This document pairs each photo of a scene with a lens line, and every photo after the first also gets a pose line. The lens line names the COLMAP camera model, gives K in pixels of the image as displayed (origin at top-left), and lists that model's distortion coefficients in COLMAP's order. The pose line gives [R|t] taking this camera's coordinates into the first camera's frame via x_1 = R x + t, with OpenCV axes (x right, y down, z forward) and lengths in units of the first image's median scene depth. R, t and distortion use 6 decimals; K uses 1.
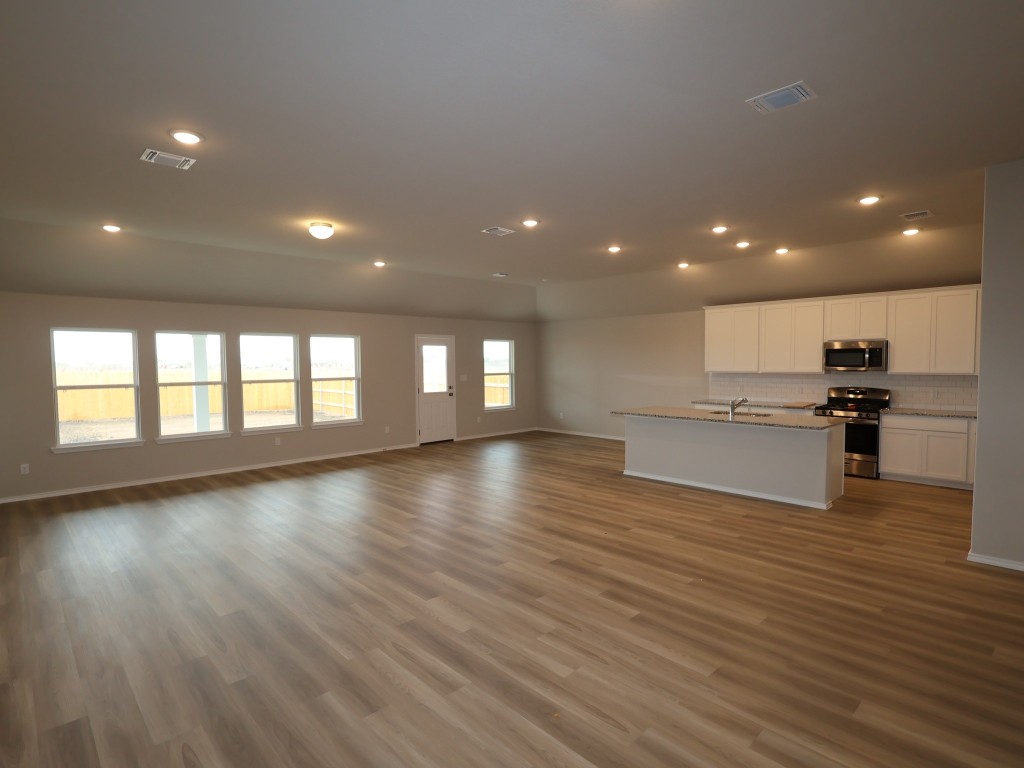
lens RADIAL K [[533.2, 0, 512.0], [0, 533.2, 384.0], [0, 0, 1]] dist [-0.003761, -0.000673]
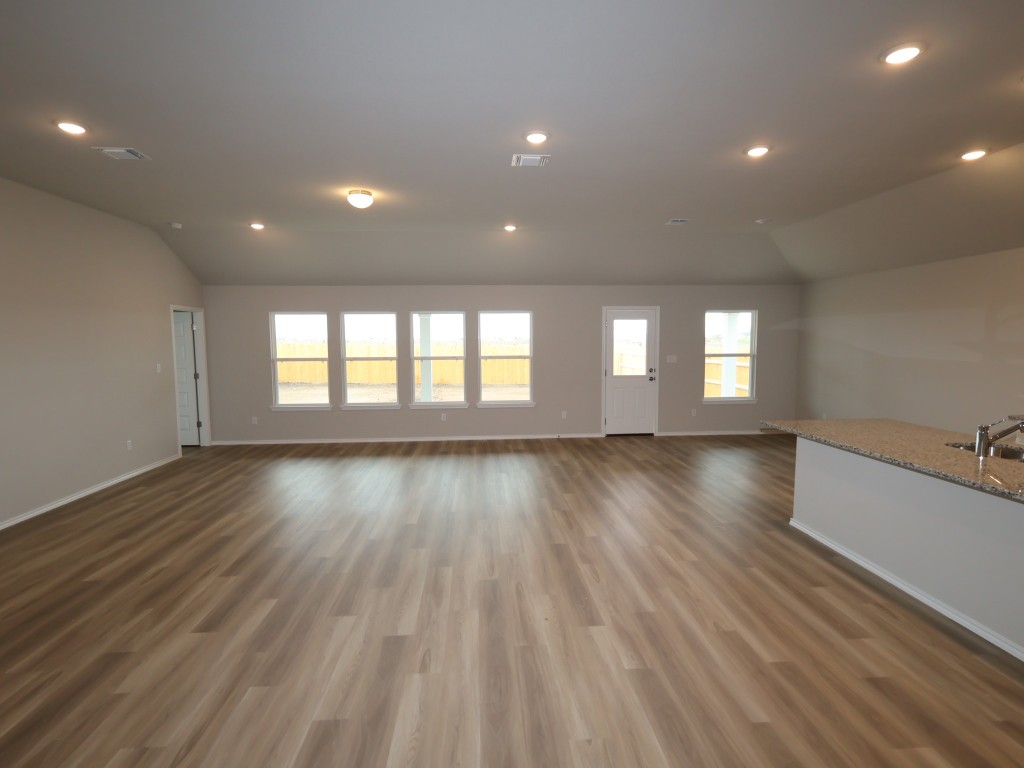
lens RADIAL K [[533.2, 0, 512.0], [0, 533.2, 384.0], [0, 0, 1]] dist [-0.003761, -0.000673]
pose [[0.768332, 0.055367, -0.637652, 0.317856], [-0.026049, 0.998131, 0.055280, -0.016063], [0.639521, -0.025863, 0.768338, 0.304617]]
